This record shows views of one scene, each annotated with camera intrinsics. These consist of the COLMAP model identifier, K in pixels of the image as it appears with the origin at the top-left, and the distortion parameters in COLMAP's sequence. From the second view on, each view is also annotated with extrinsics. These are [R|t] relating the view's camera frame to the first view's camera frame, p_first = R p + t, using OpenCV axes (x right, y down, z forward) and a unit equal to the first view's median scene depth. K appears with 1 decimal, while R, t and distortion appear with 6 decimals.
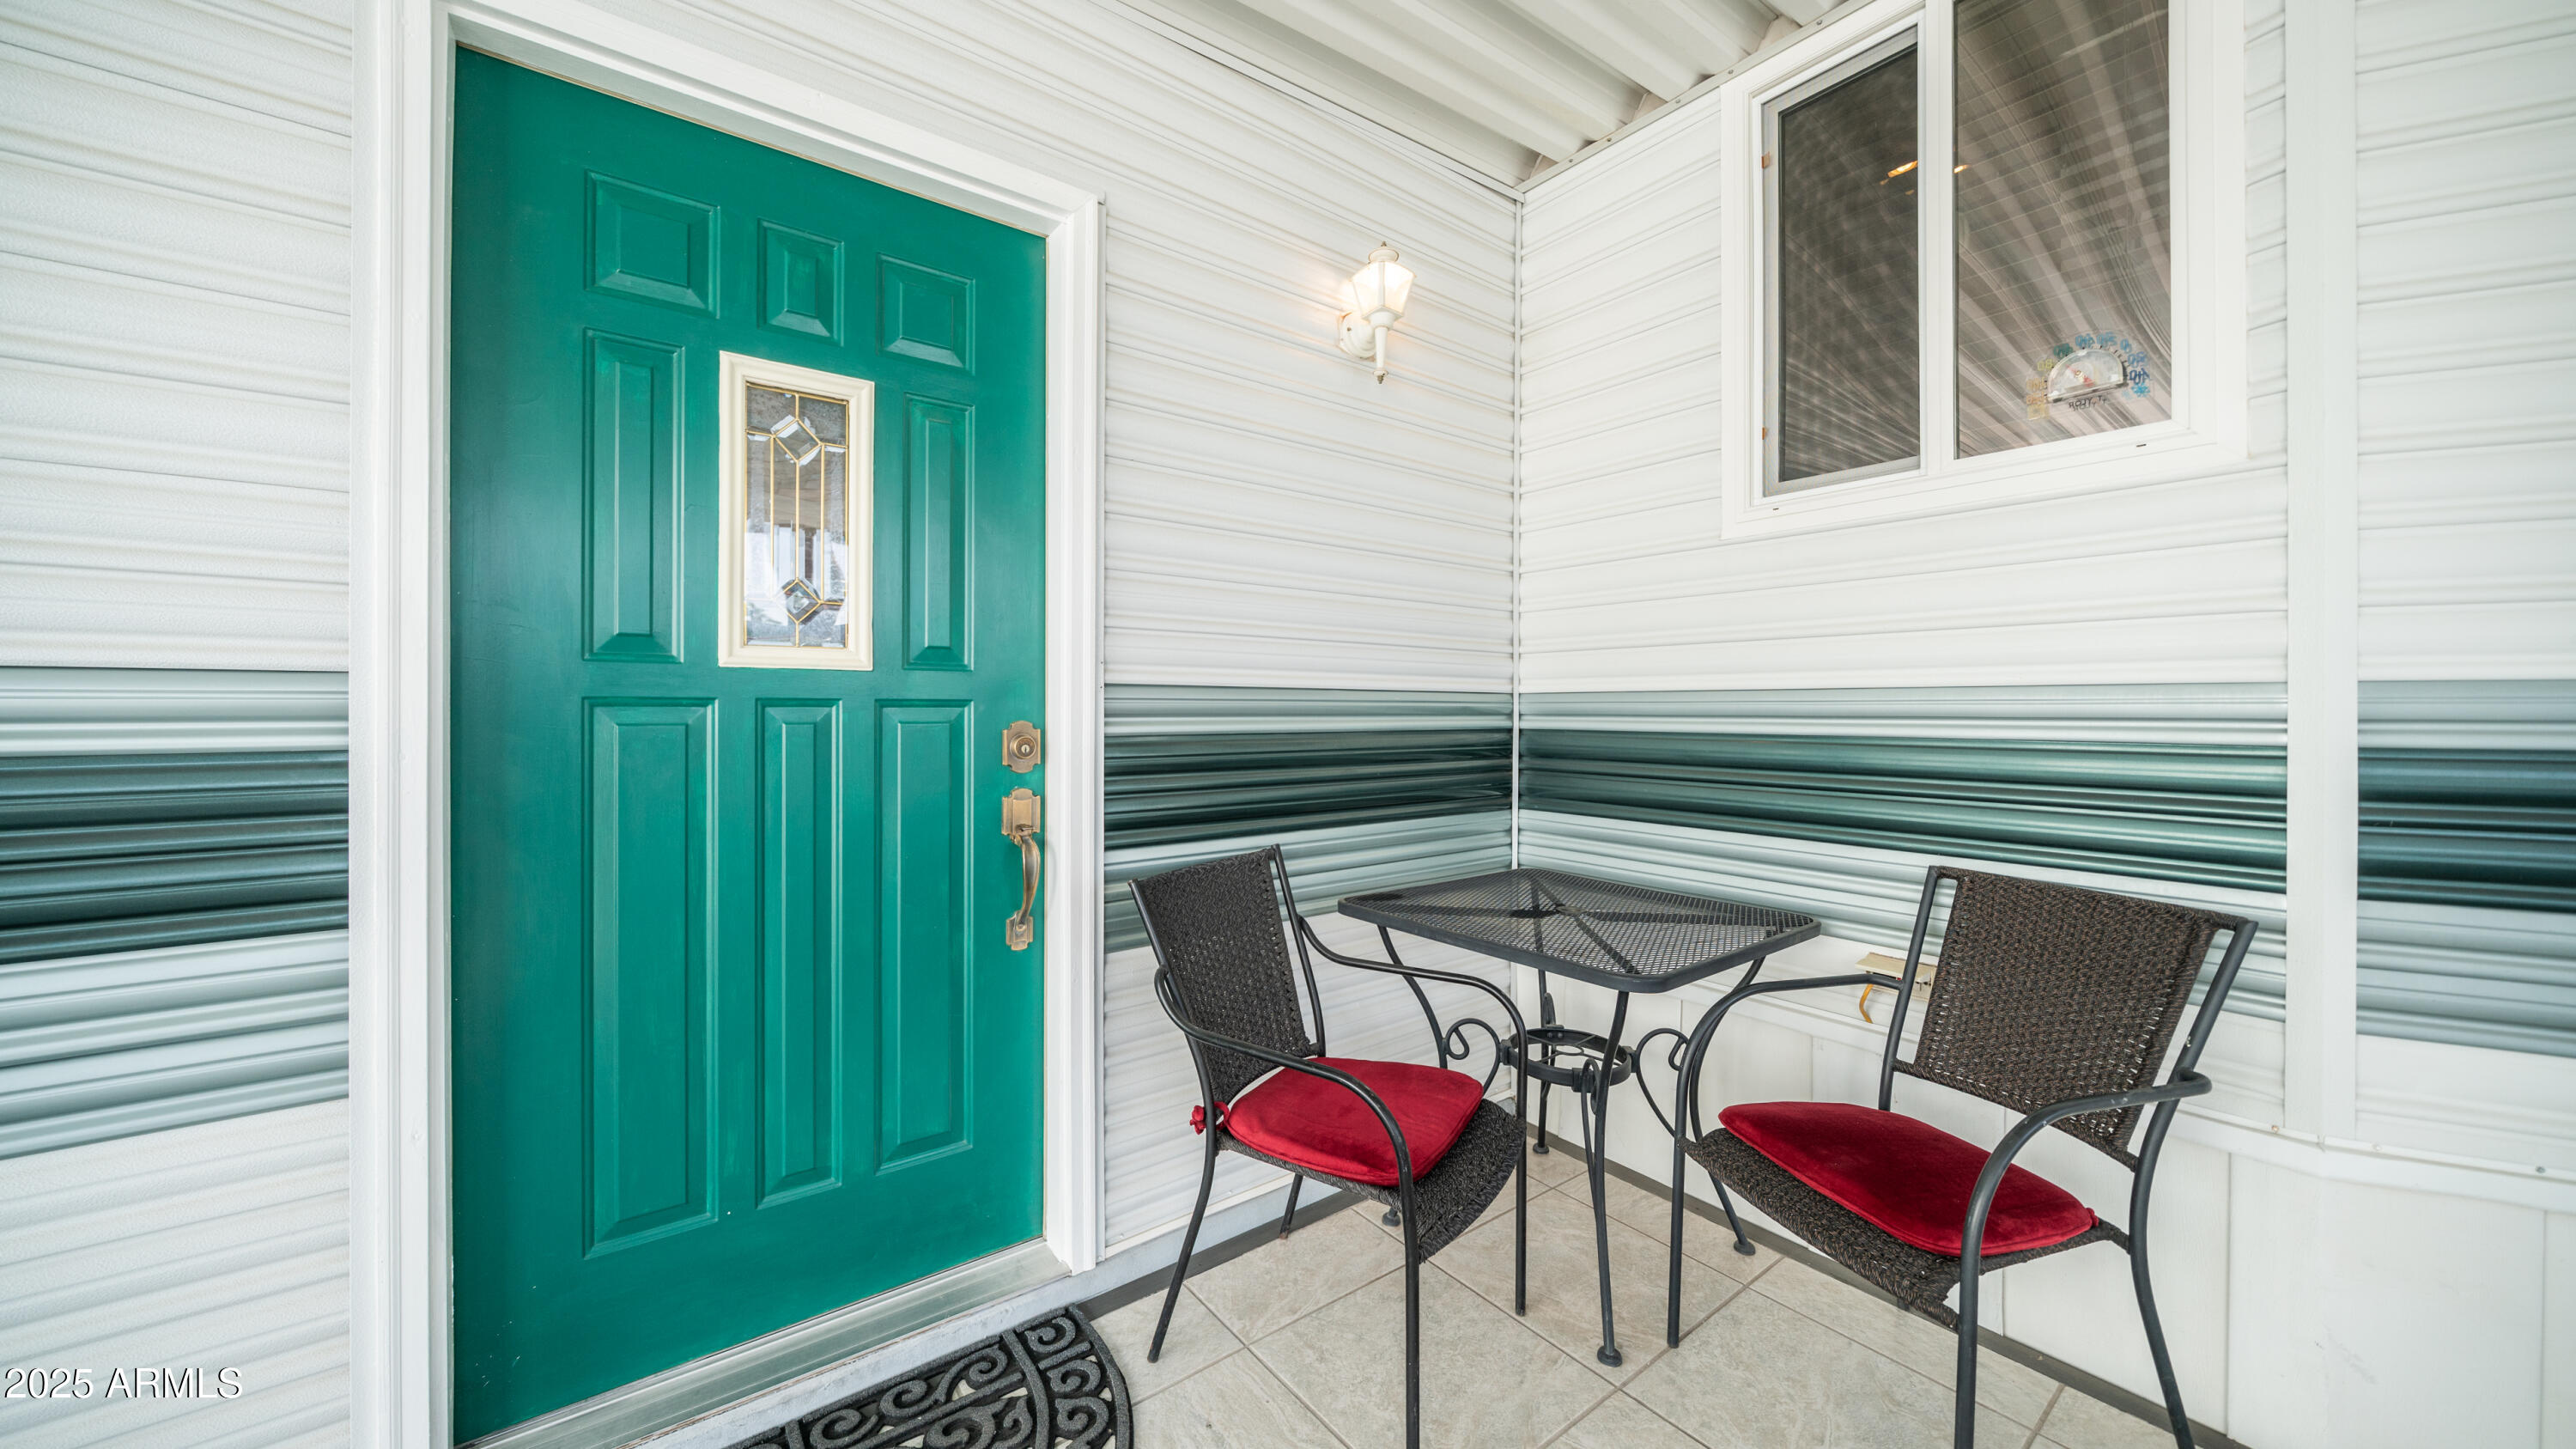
lens RADIAL K [[904.4, 0, 1269.9], [0, 904.4, 708.0], [0, 0, 1]] dist [-0.003439, 0.000356]
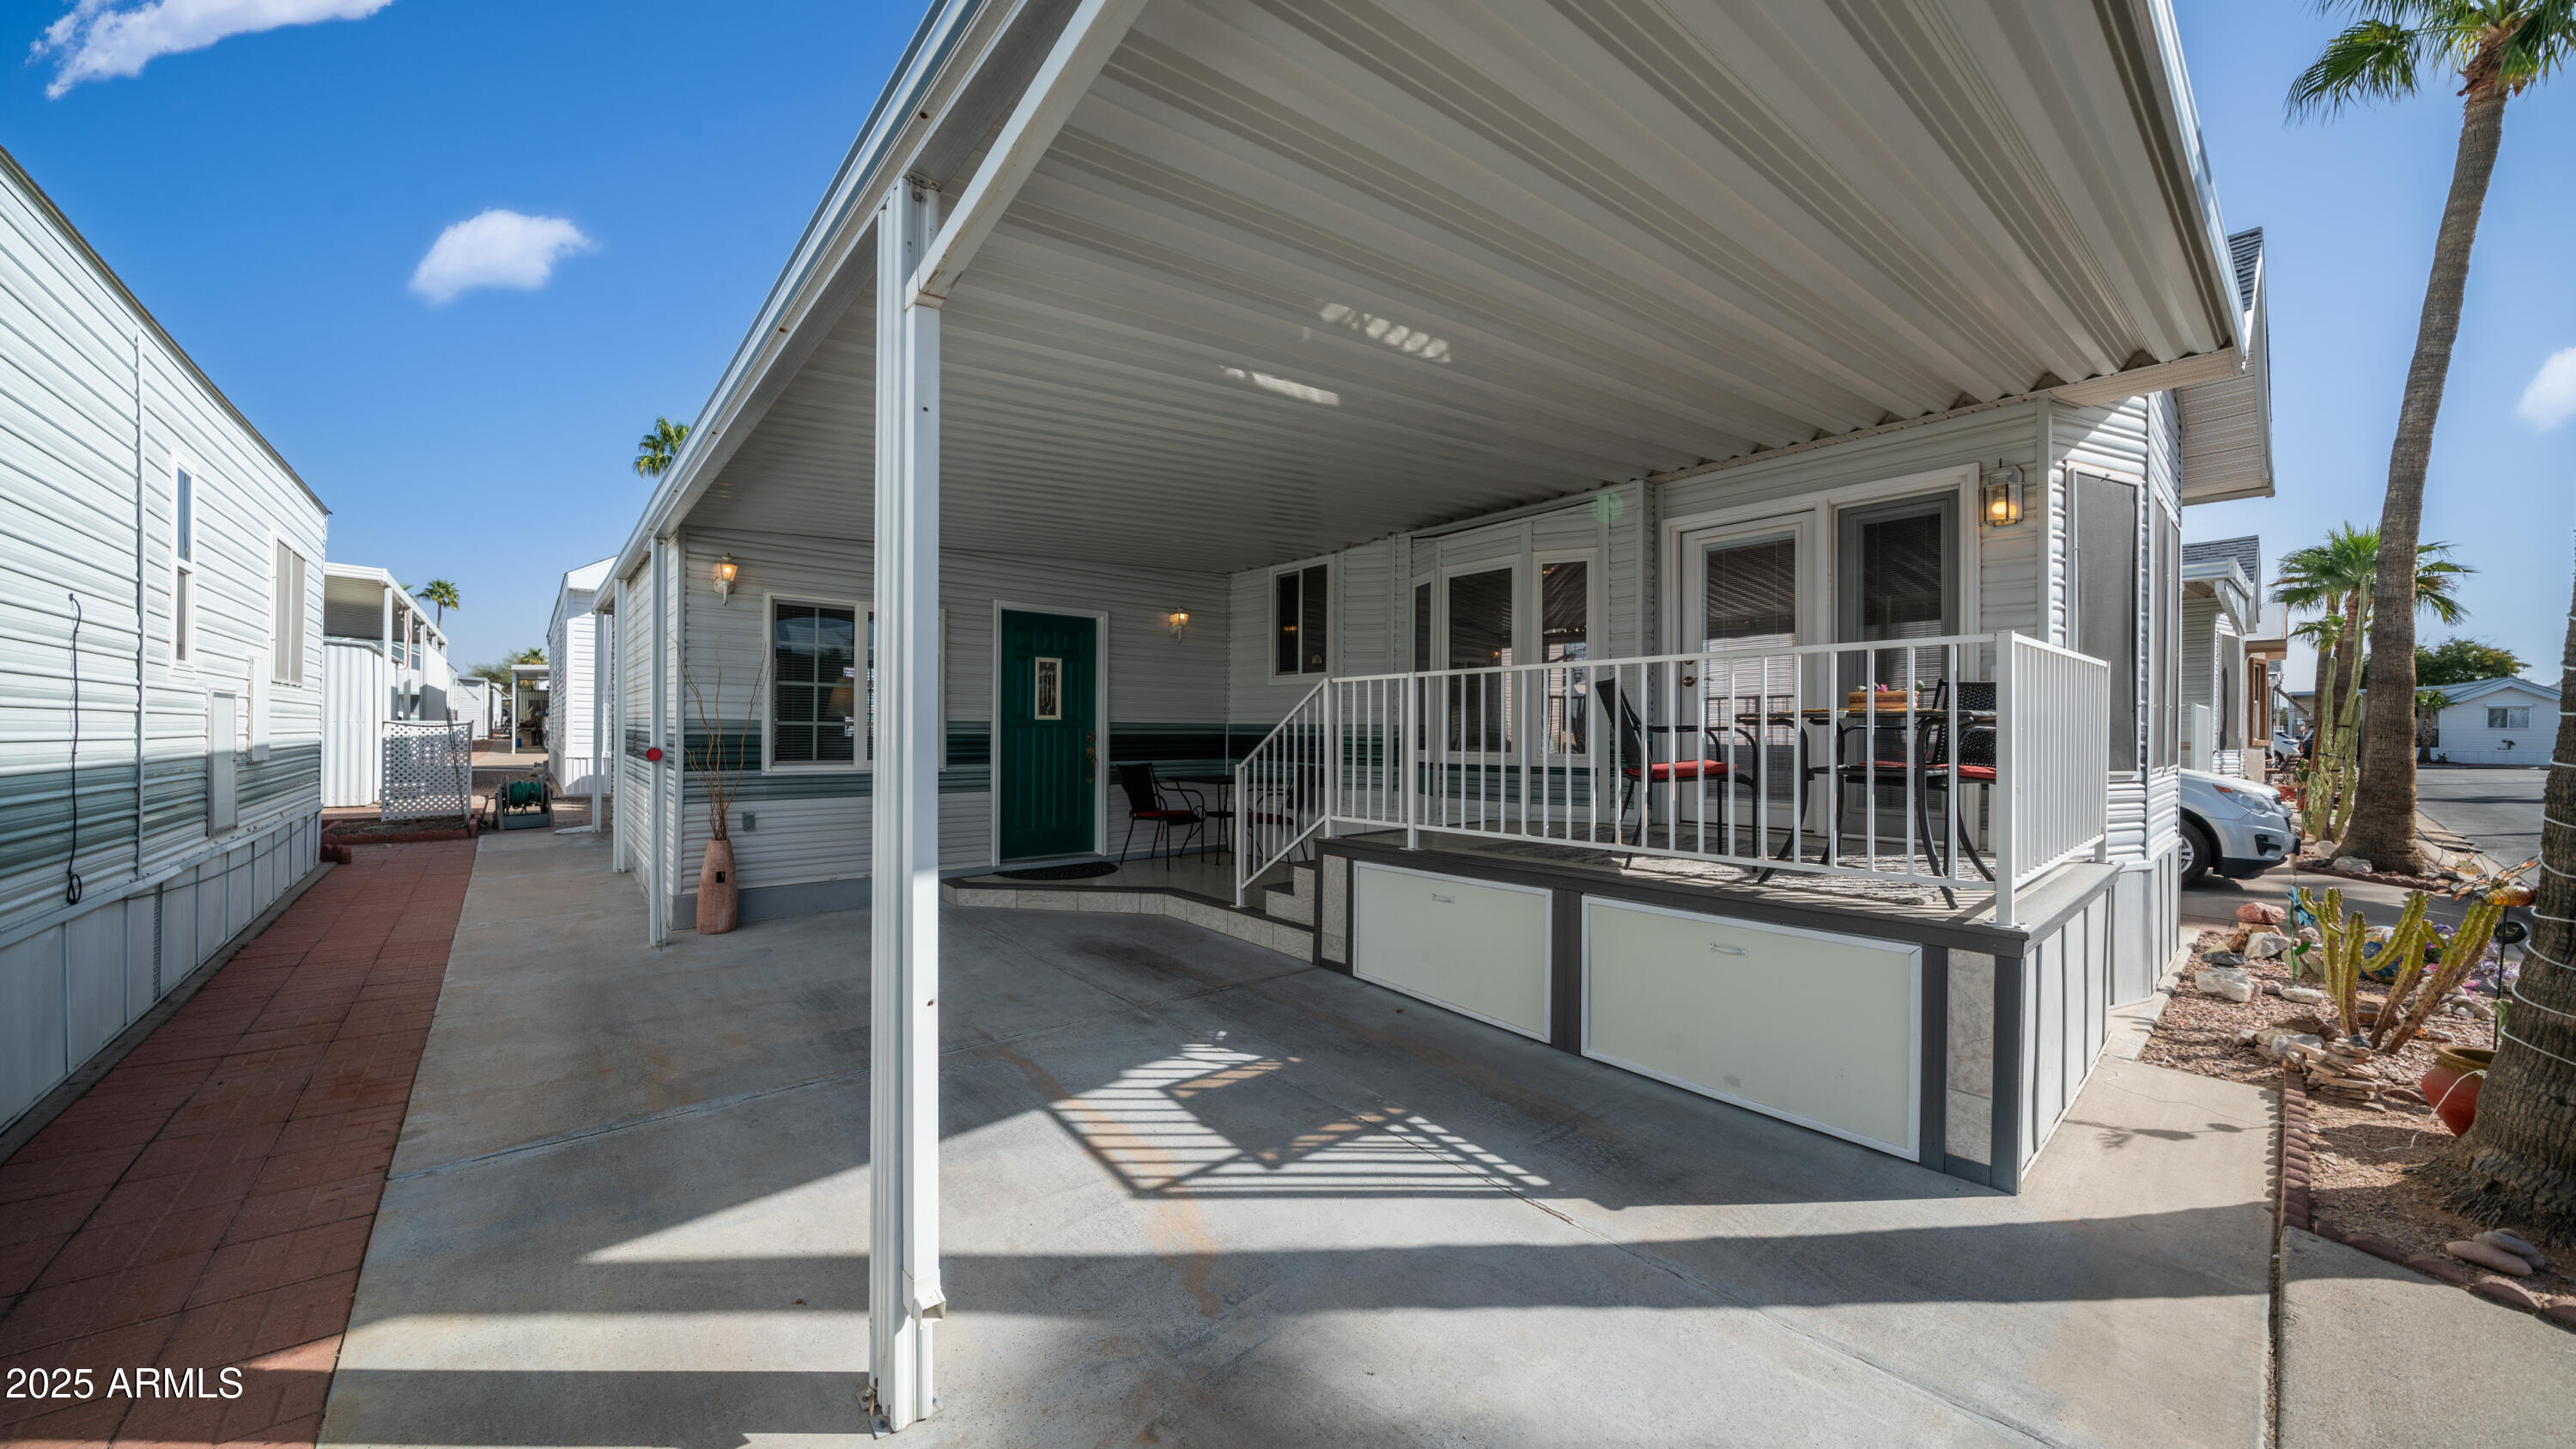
lens RADIAL K [[904.4, 0, 1285.1], [0, 904.4, 728.5], [0, 0, 1]] dist [-0.003439, 0.000356]
pose [[0.996837, 0.007376, 0.079136, 0.330768], [-0.007781, 0.999958, 0.004818, -0.026442], [-0.079098, -0.005419, 0.996852, -3.526596]]
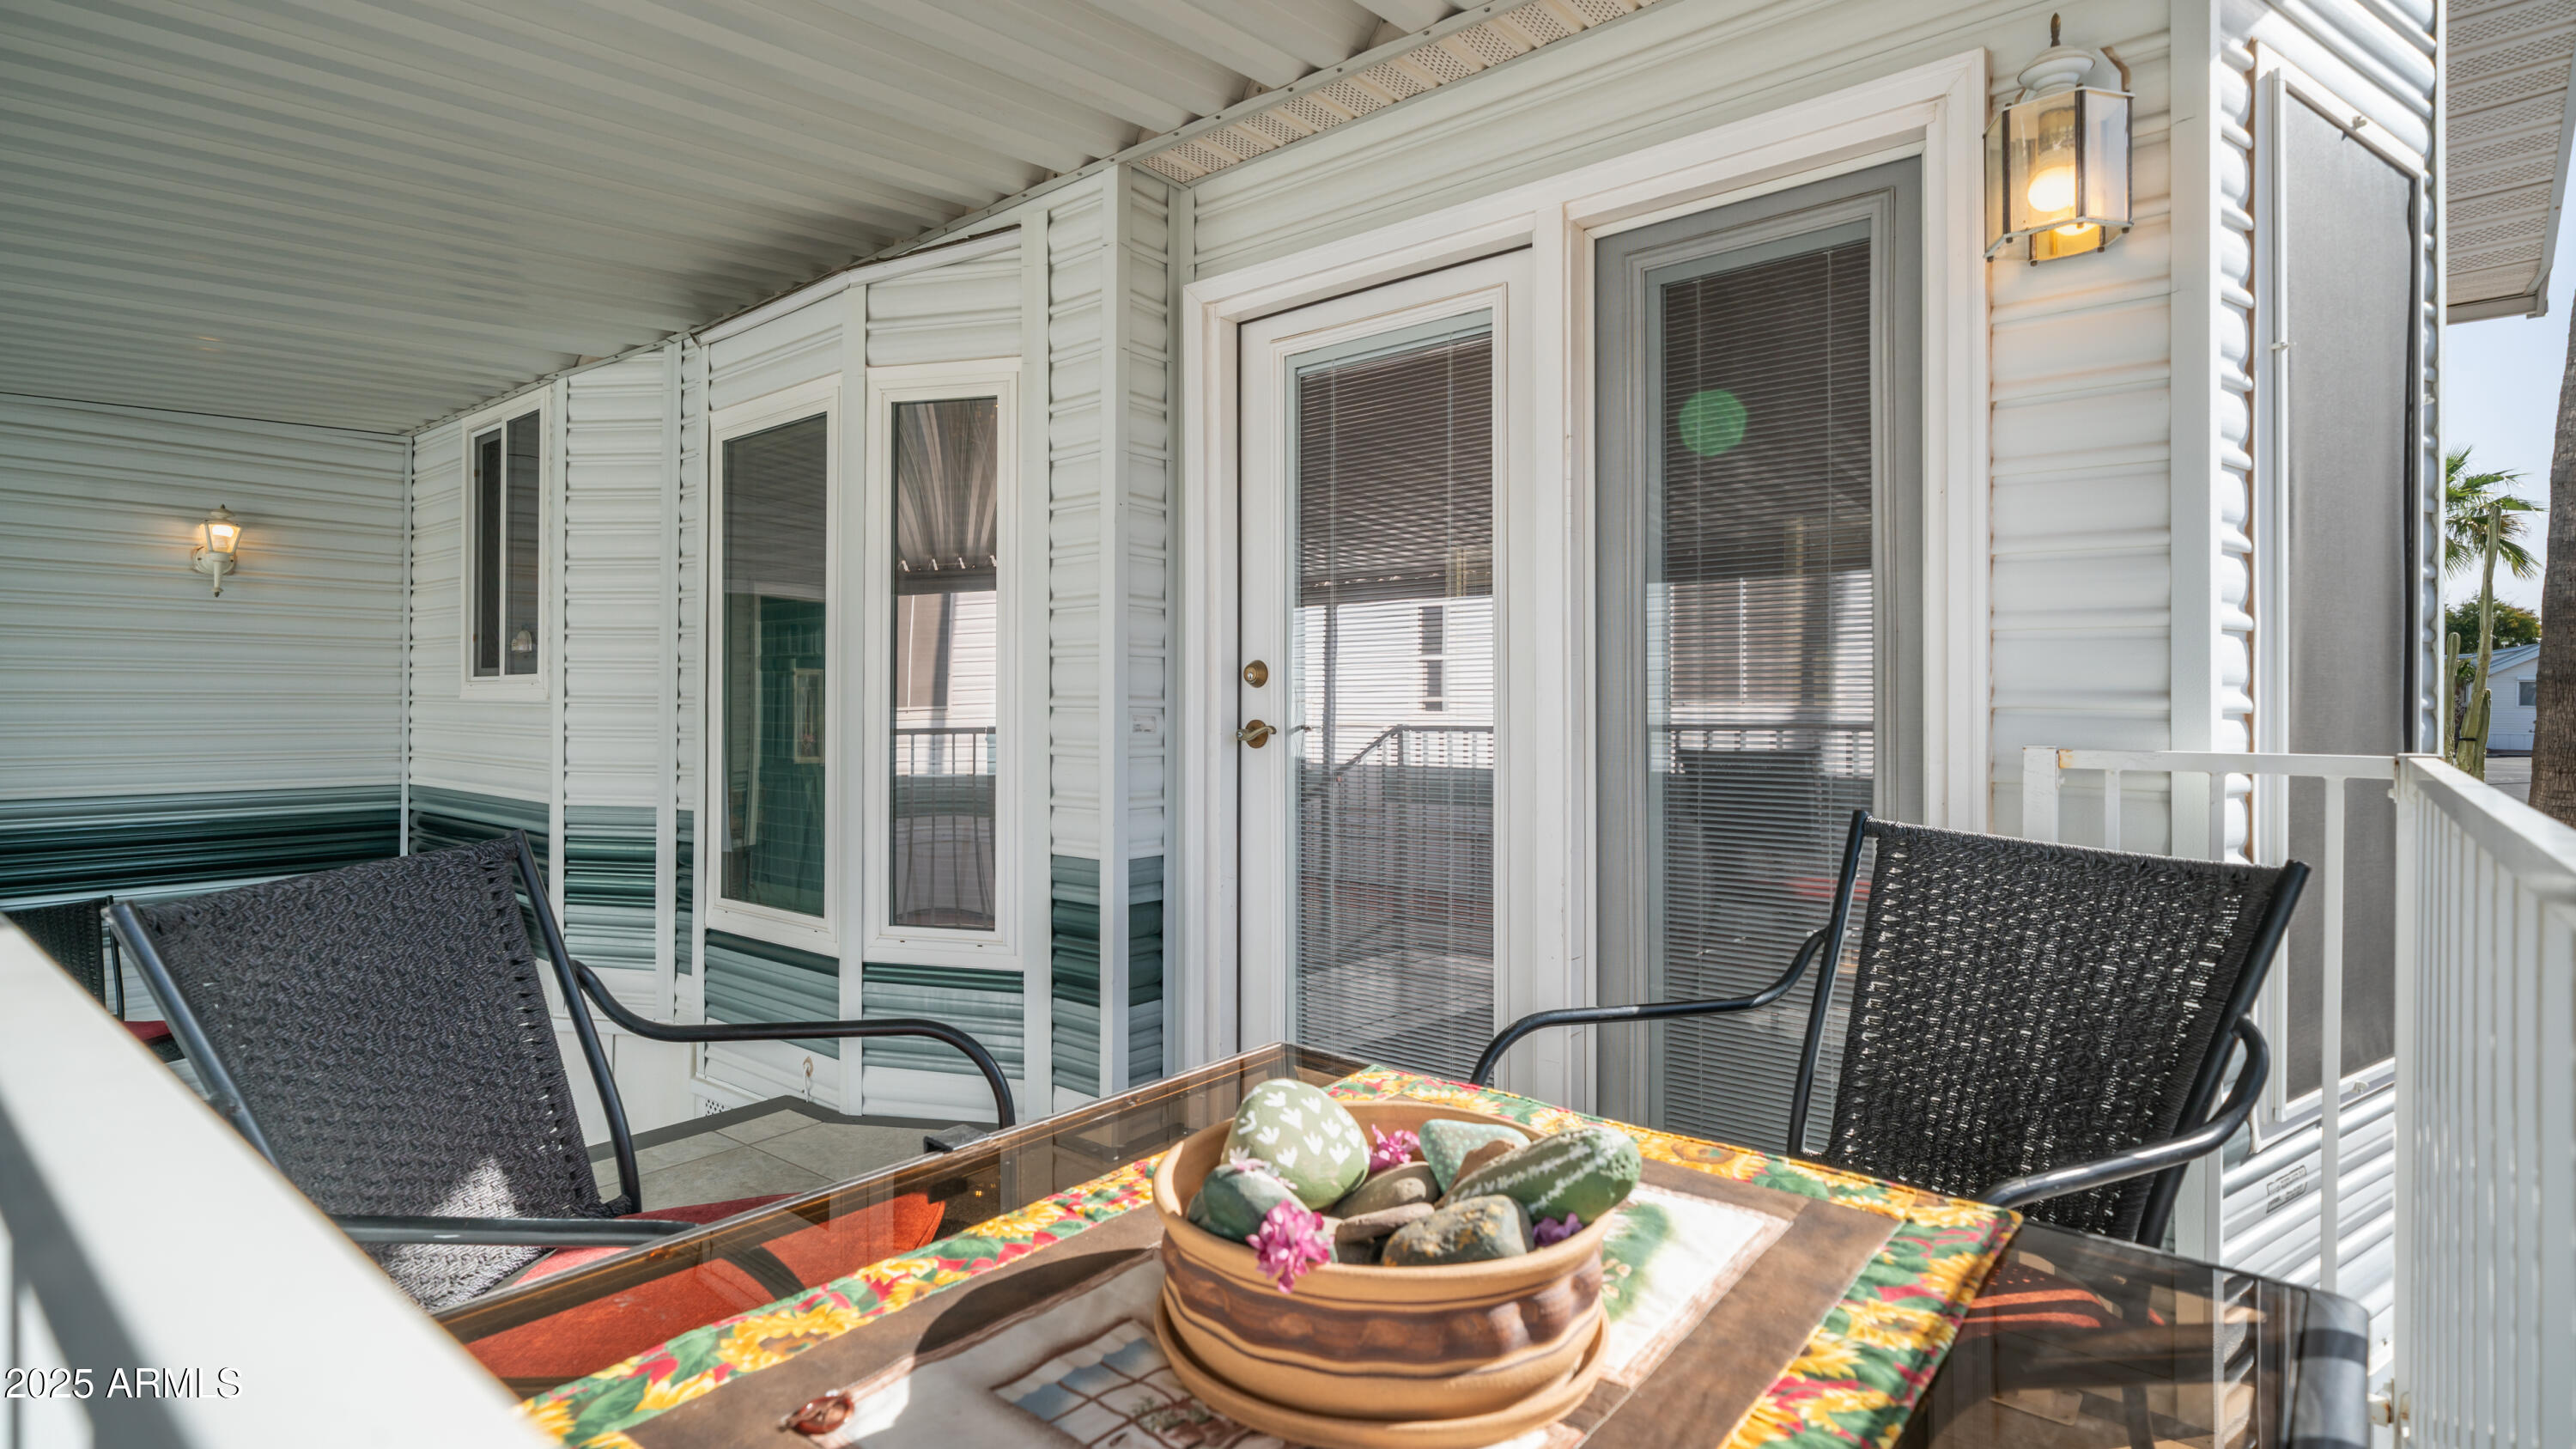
lens RADIAL K [[1207.1, 0, 1327.2], [0, 1207.1, 710.3], [0, 0, 1]] dist [0.003648, 0.000867]
pose [[0.967218, 0.001033, 0.253944, 1.792250], [-0.005486, 0.999843, 0.016828, -0.261981], [-0.253887, -0.017669, 0.967072, -1.871609]]
